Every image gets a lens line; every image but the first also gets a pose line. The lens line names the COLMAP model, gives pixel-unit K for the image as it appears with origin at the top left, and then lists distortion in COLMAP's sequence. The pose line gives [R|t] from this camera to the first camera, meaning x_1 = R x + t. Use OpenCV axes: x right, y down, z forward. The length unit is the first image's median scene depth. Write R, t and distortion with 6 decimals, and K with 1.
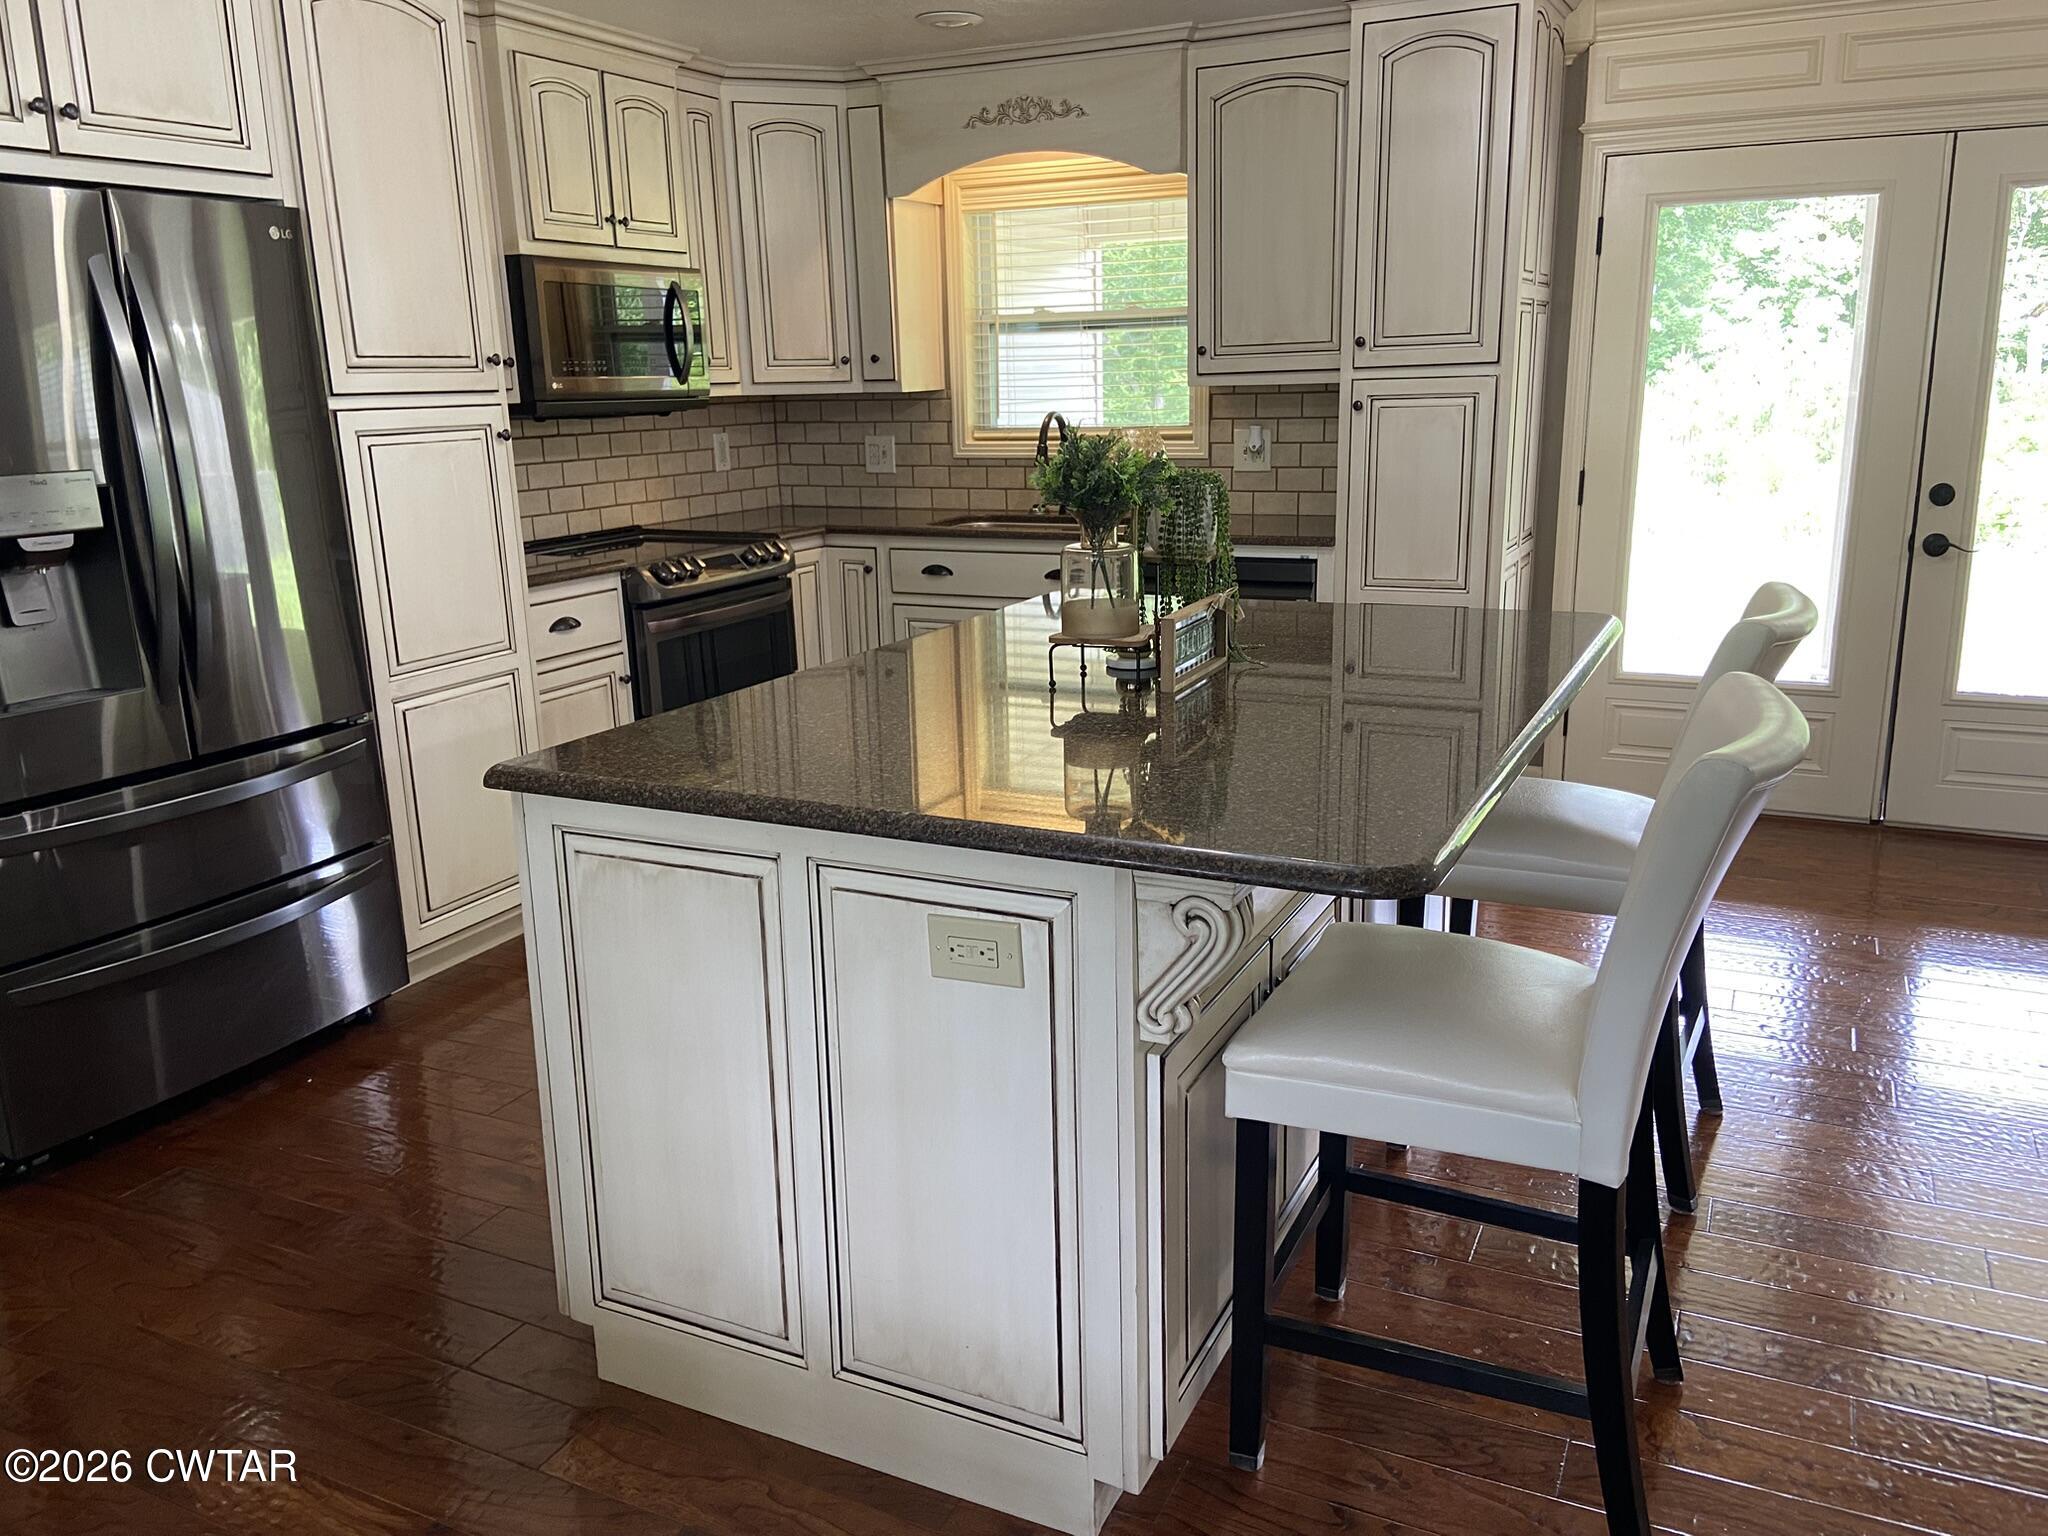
lens RADIAL K [[1541.7, 0, 1026.9], [0, 1541.7, 759.8], [0, 0, 1]] dist [0.123195, -0.138425]
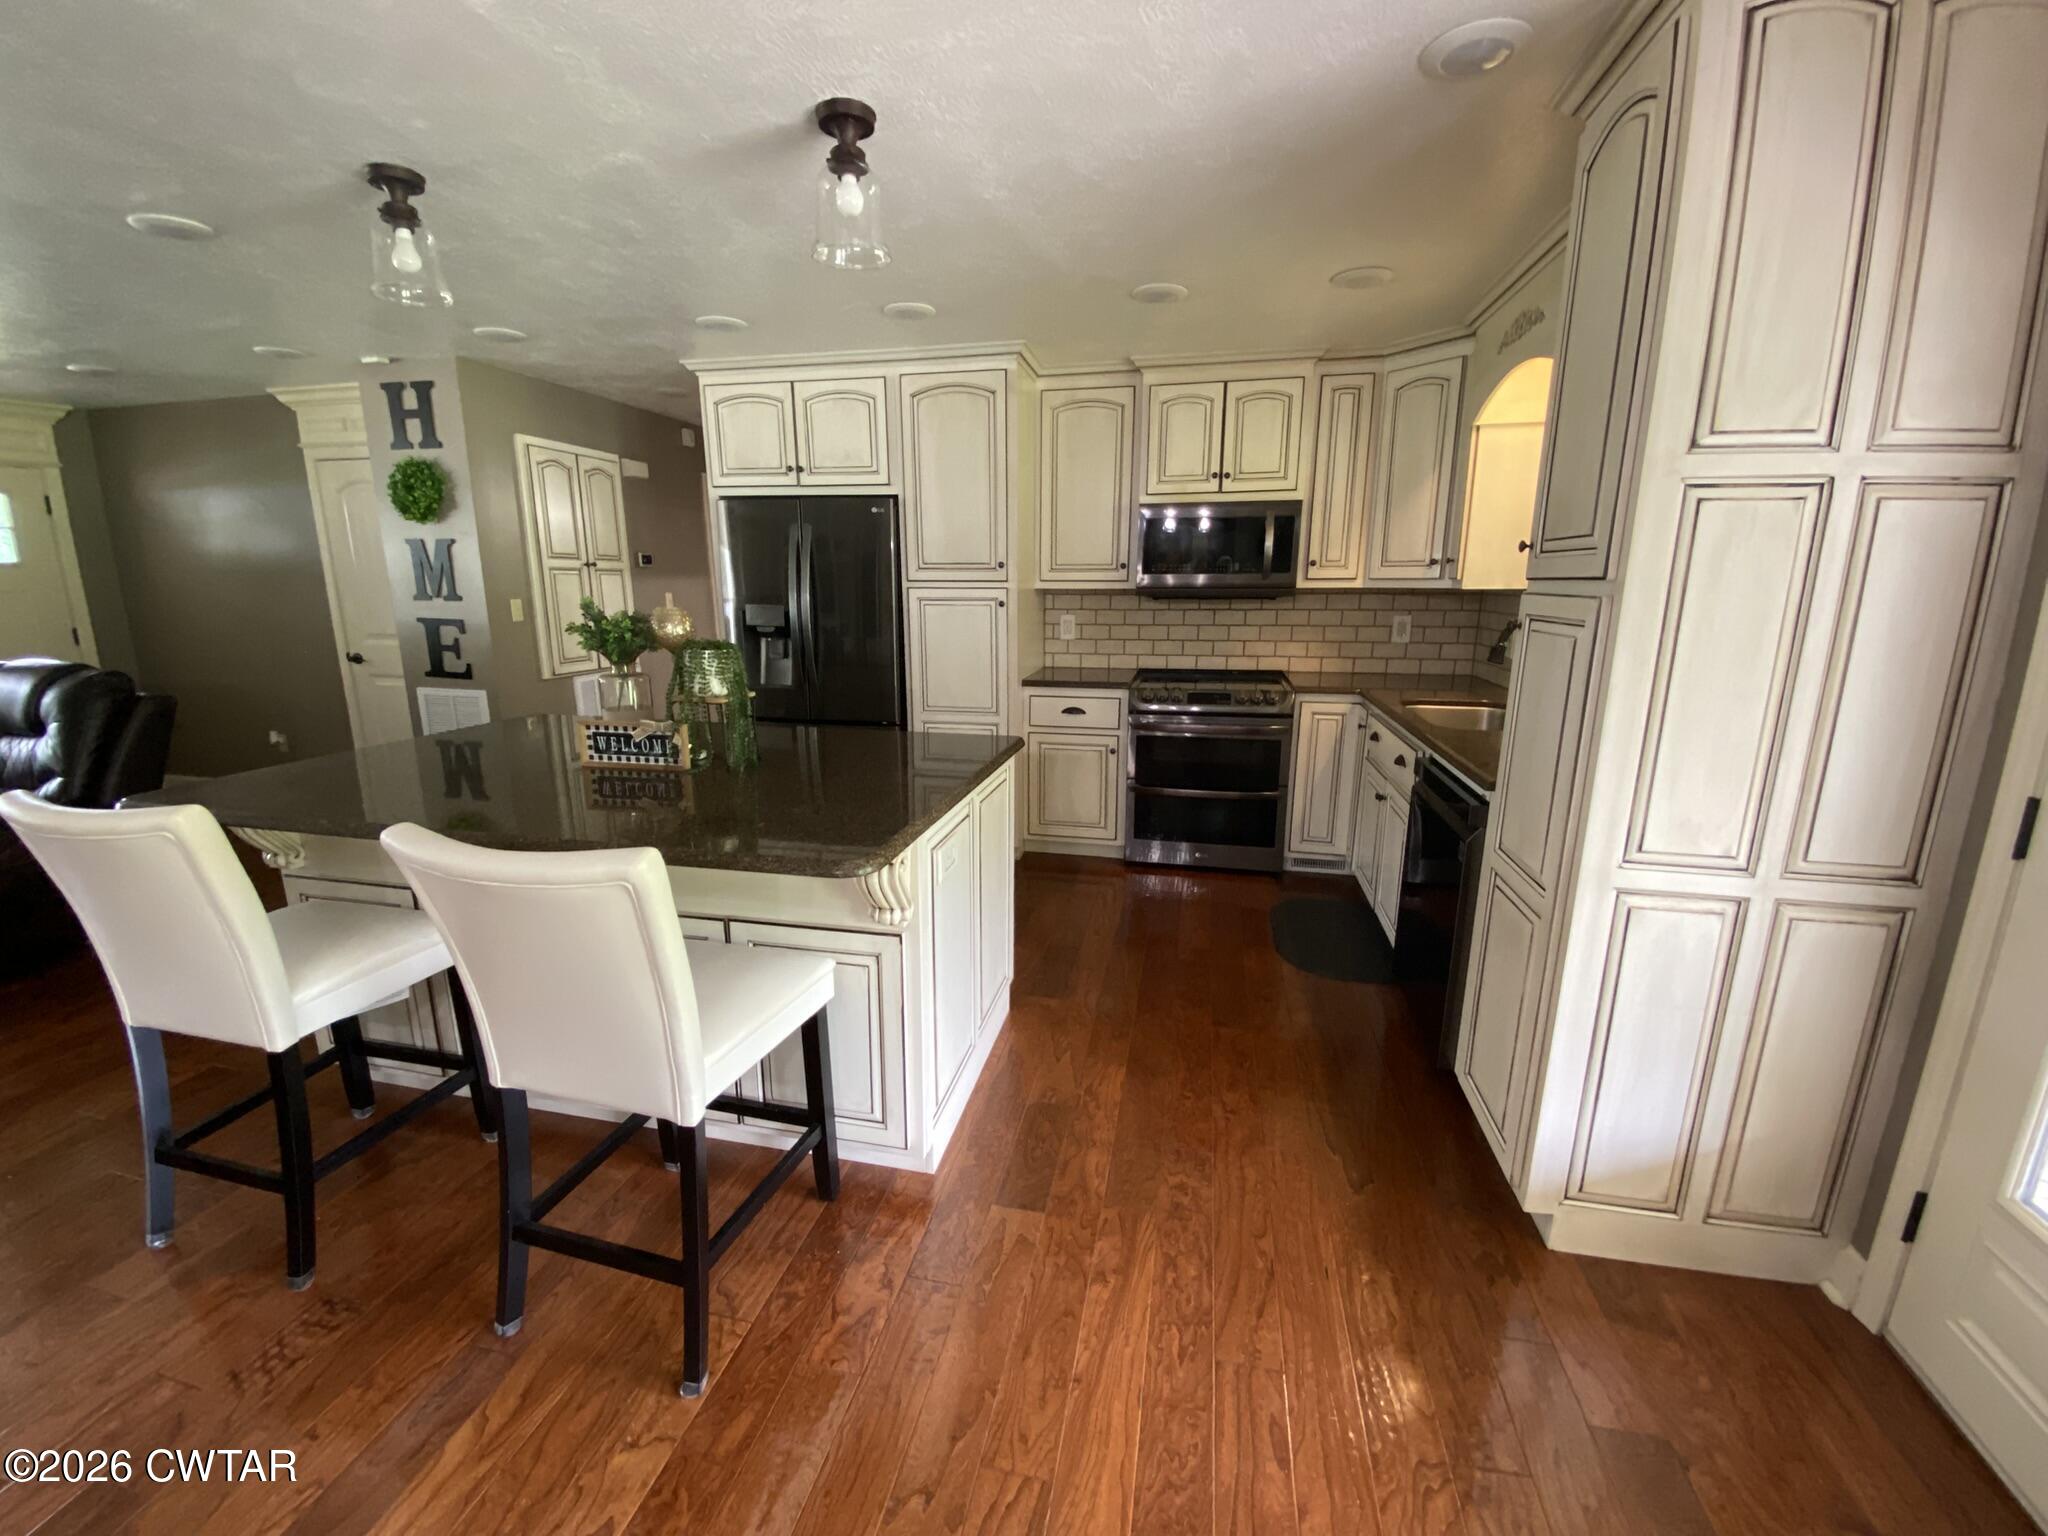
lens RADIAL K [[825.3, 0, 1017.8], [0, 825.3, 766.8], [0, 0, 1]] dist [0.031378, -0.025375]
pose [[0.220603, 0.241472, -0.945000, 0.496599], [-0.246003, 0.951322, 0.185660, -0.151582], [0.943831, 0.191516, 0.269267, 0.571824]]
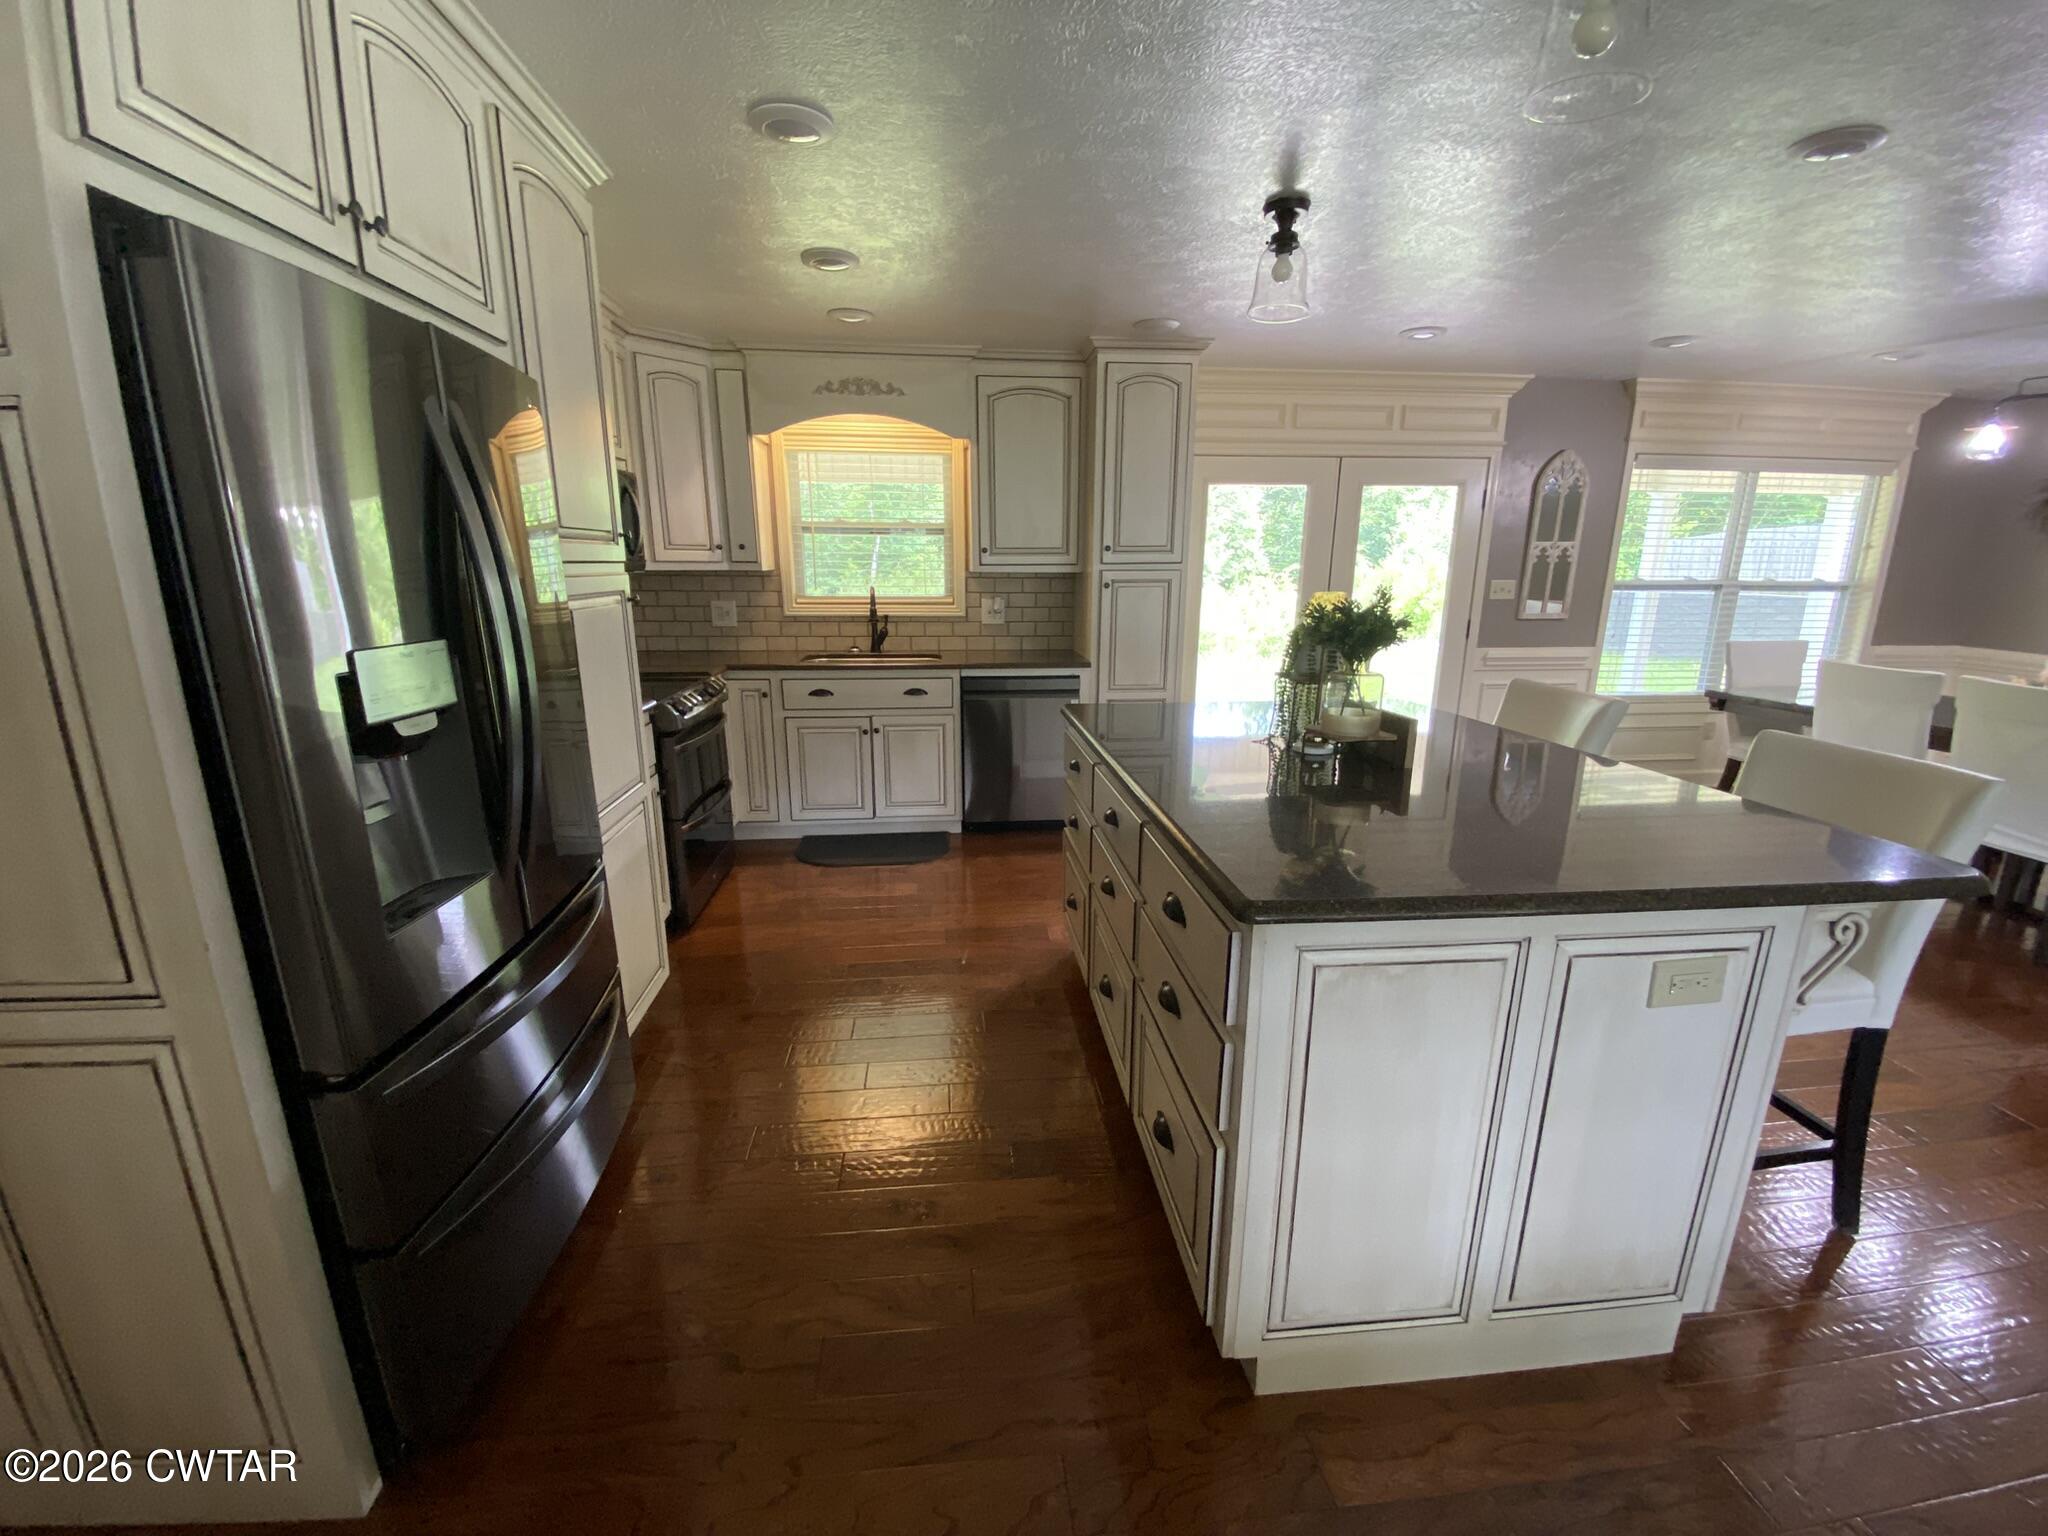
lens RADIAL K [[831.0, 0, 1018.2], [0, 831.0, 771.0], [0, 0, 1]] dist [0.033312, -0.027348]
pose [[0.852062, -0.102052, 0.513396, -0.309563], [0.106088, 0.994123, 0.021540, -0.047151], [-0.512577, 0.036112, 0.857881, 0.238303]]
